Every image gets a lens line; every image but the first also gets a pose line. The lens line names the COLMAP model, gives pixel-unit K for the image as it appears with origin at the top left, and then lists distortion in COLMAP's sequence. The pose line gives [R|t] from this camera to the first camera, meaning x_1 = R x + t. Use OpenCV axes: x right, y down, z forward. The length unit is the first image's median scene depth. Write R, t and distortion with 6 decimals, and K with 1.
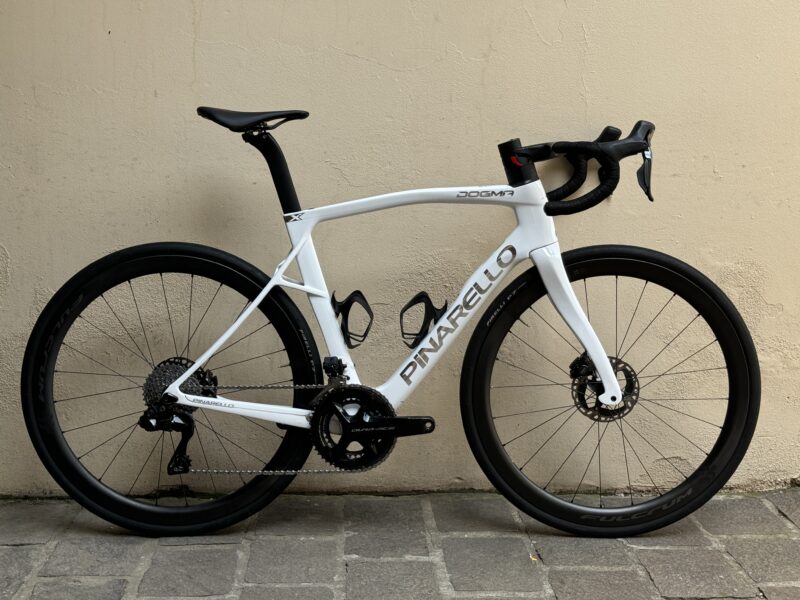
lens RADIAL K [[1128.5, 0, 397.4], [0, 1128.5, 307.4], [0, 0, 1]] dist [0.122570, 0.000000]
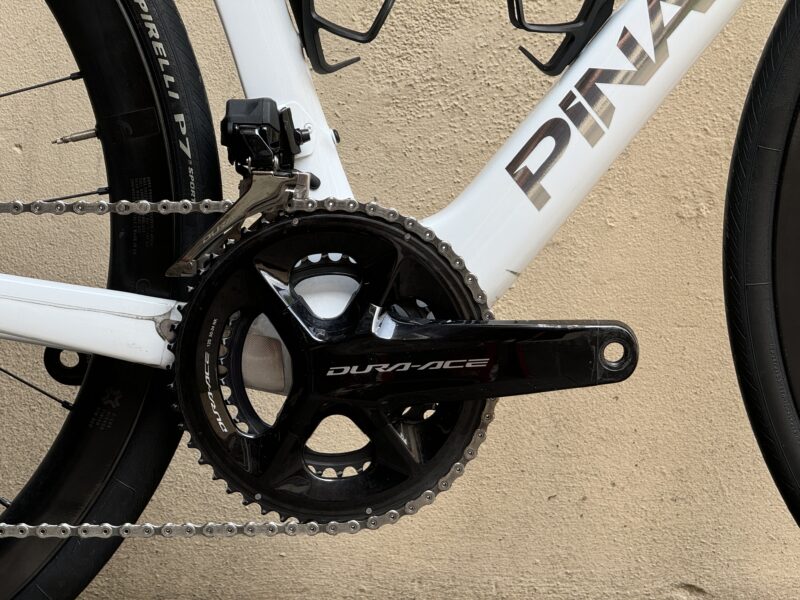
lens RADIAL K [[2849.5, 0, 398.1], [0, 2849.5, 301.0], [0, 0, 1]] dist [0.331937, 0.000000]
pose [[0.999919, 0.005486, 0.011470, -0.031108], [-0.005397, 0.999955, -0.007760, 0.096248], [-0.011513, 0.007698, 0.999904, 0.319650]]
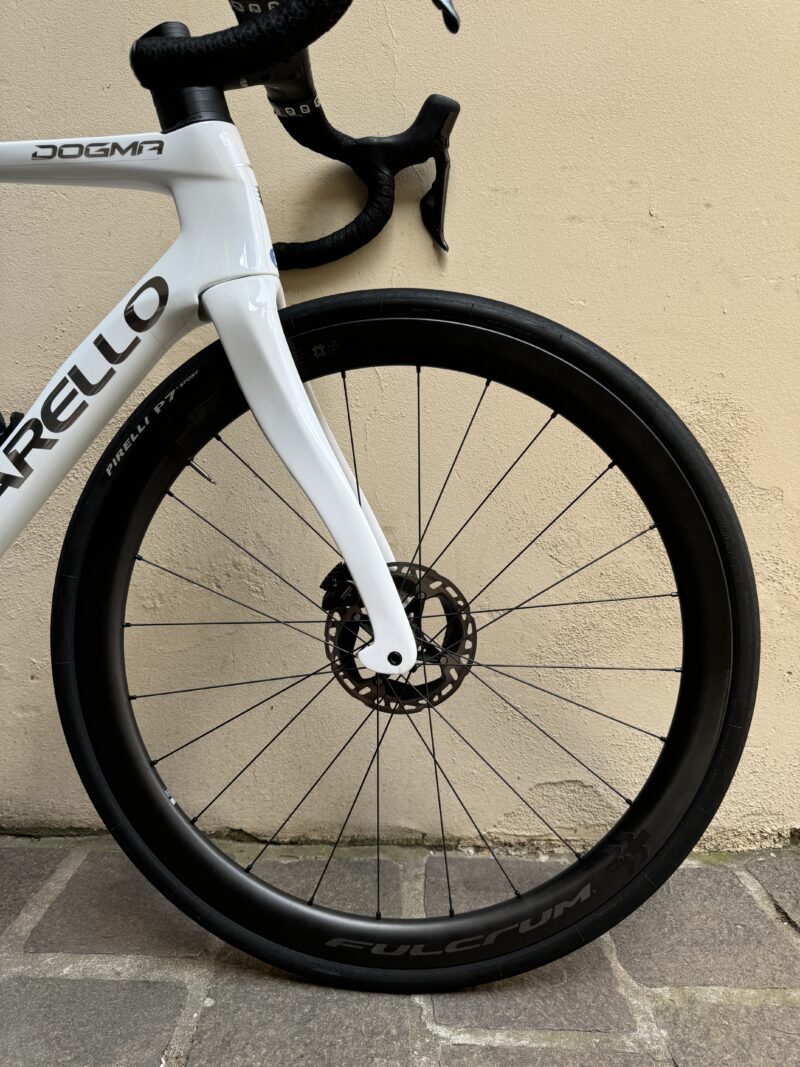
lens RADIAL K [[772.1, 0, 403.8], [0, 772.1, 537.6], [0, 0, 1]] dist [0.015347, -0.026389]
pose [[0.998716, 0.030174, -0.040697, 0.201367], [-0.033538, 0.995845, -0.084665, 0.059886], [0.037973, 0.085921, 0.995578, 0.718799]]
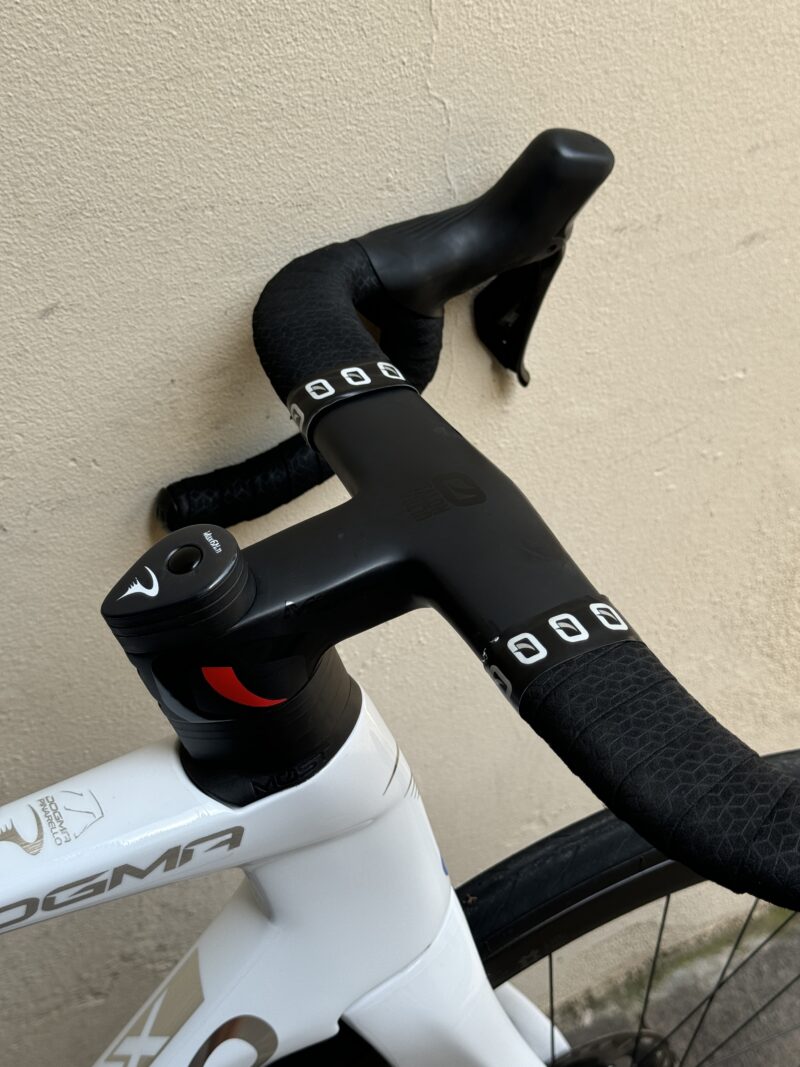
lens RADIAL K [[1505.1, 0, 398.5], [0, 1505.1, 541.2], [0, 0, 1]] dist [0.122570, 0.000000]
pose [[0.897761, -0.269312, 0.348564, 0.055470], [0.047537, 0.845936, 0.531161, -0.251521], [-0.437911, -0.460286, 0.772251, 0.816597]]
